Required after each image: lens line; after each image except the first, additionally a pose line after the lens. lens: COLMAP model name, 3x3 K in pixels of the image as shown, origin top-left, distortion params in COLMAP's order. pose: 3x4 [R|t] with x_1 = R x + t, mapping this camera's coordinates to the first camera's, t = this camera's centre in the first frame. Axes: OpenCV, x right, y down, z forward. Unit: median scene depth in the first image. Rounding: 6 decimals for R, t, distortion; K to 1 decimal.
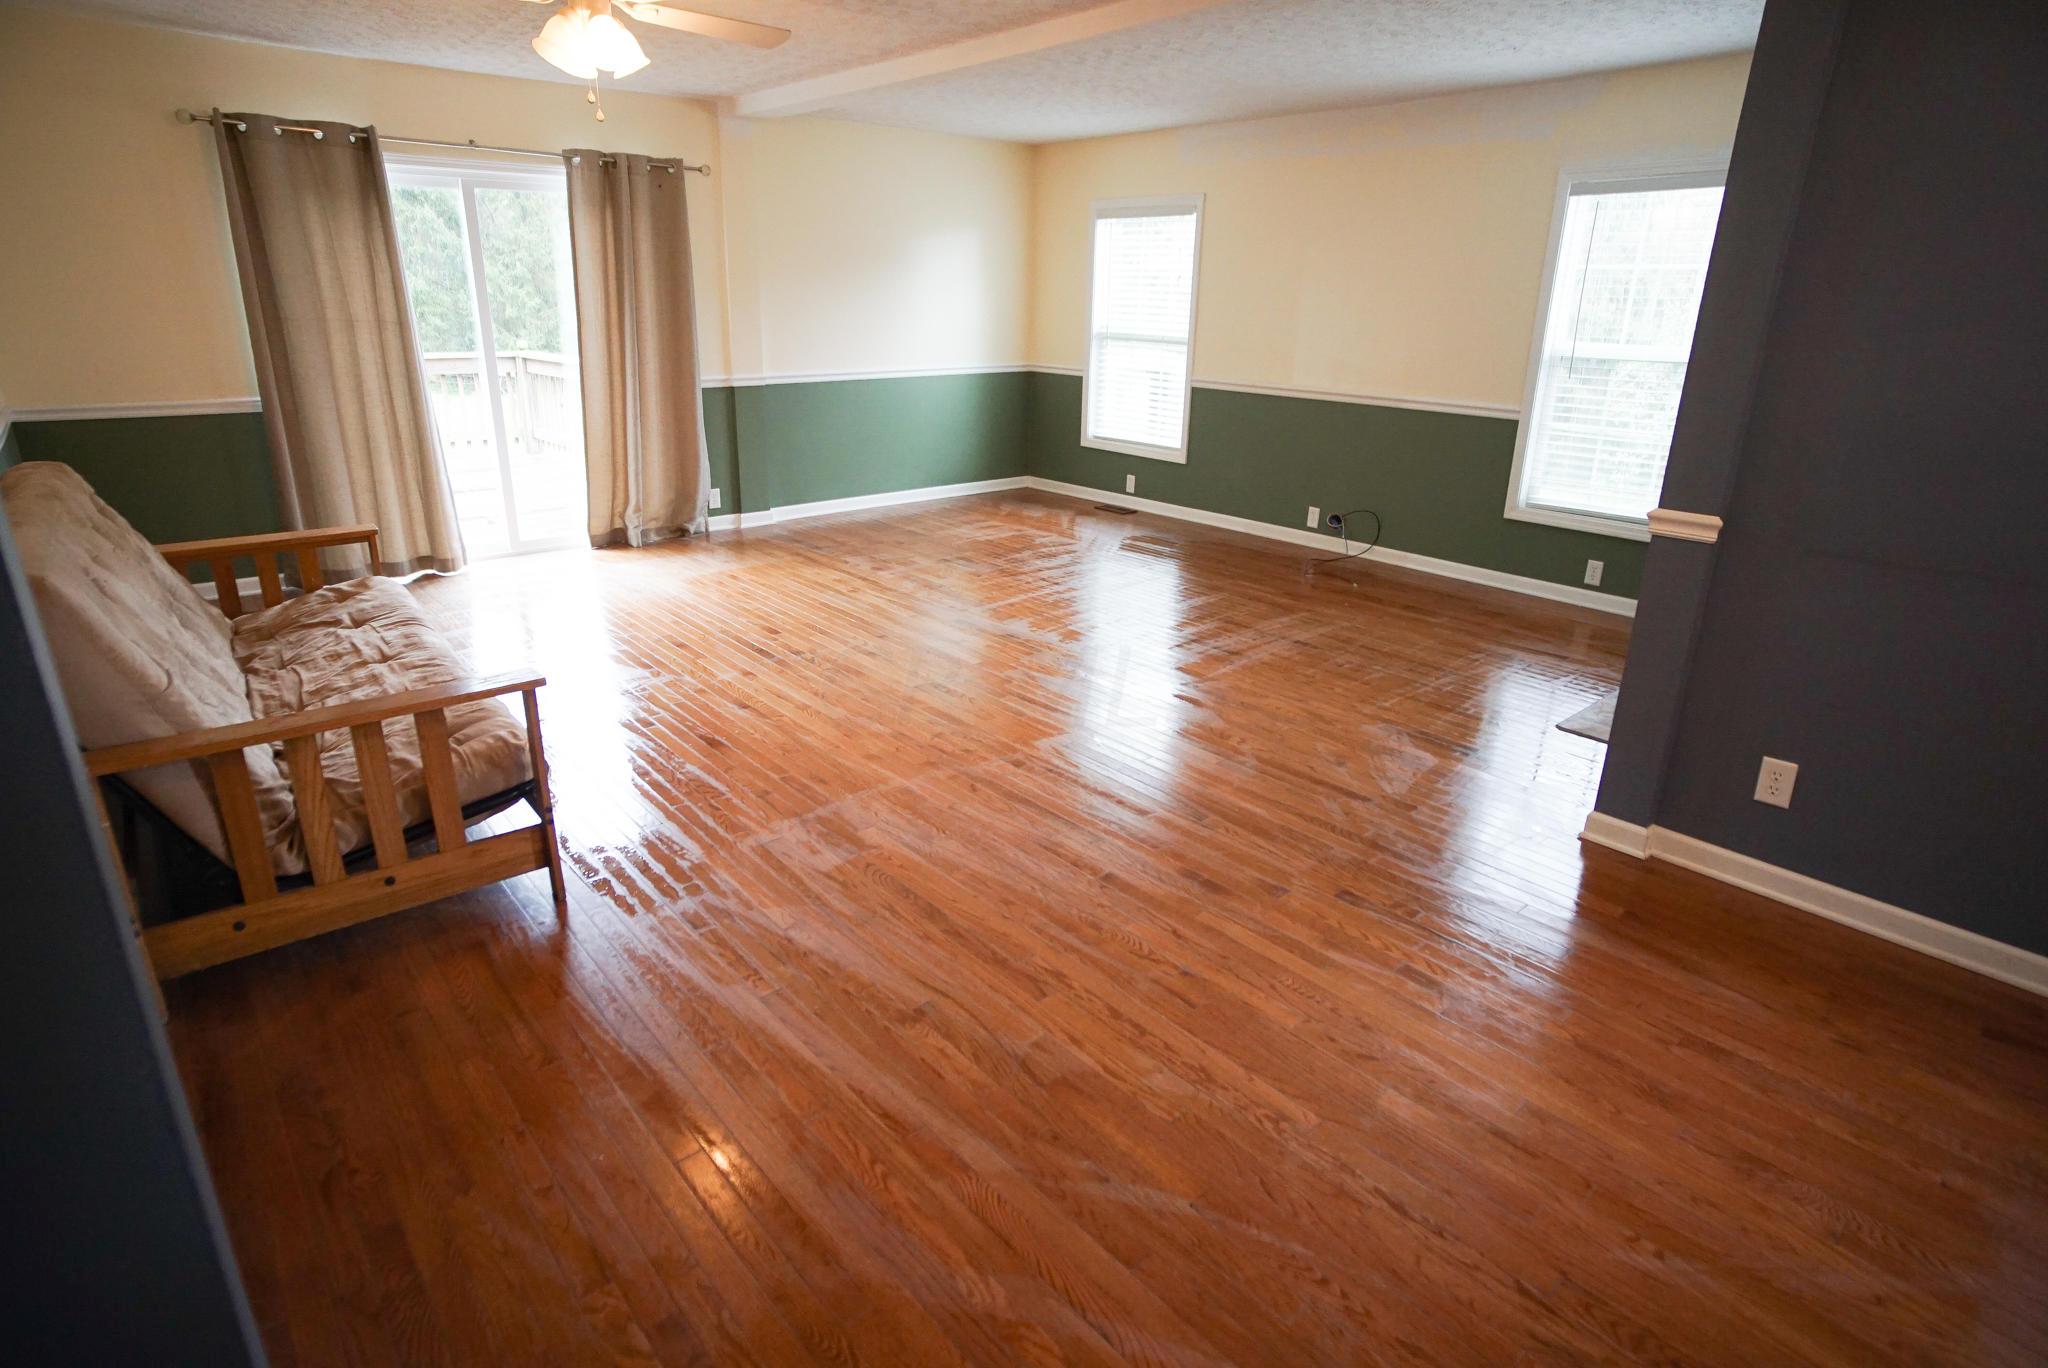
lens RADIAL K [[1087.6, 0, 1011.2], [0, 1087.6, 677.8], [0, 0, 1]] dist [-0.054786, 0.039603]
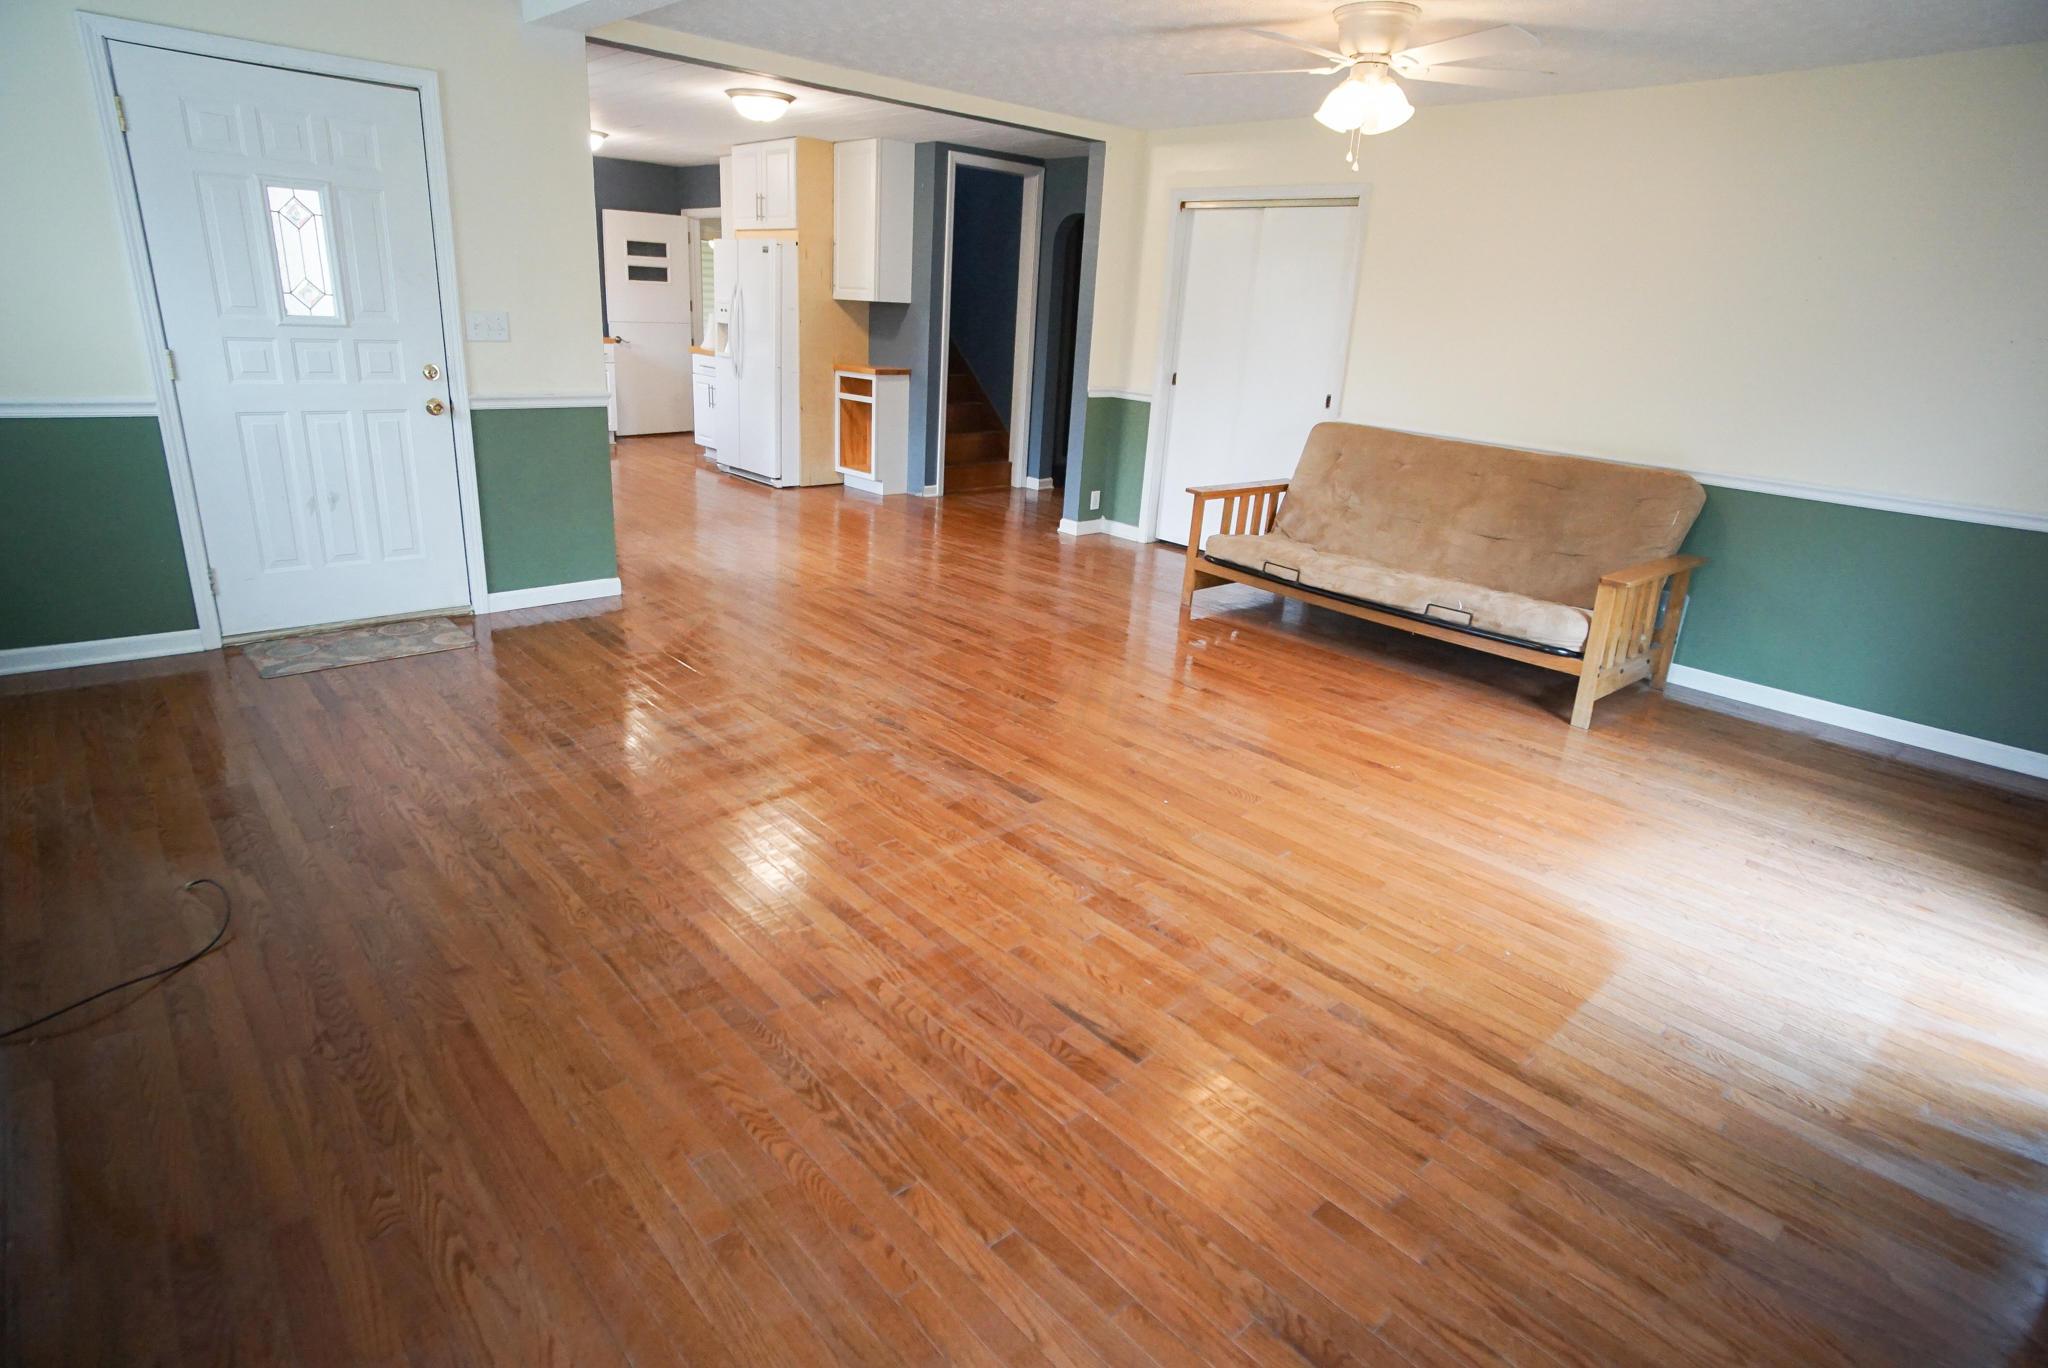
lens RADIAL K [[1087.6, 0, 1011.2], [0, 1087.6, 677.8], [0, 0, 1]] dist [-0.054786, 0.039603]
pose [[-0.997072, -0.057465, -0.050450, 0.004983], [-0.076394, 0.777752, 0.623912, -0.775155], [0.003385, 0.625939, -0.779865, 2.190454]]
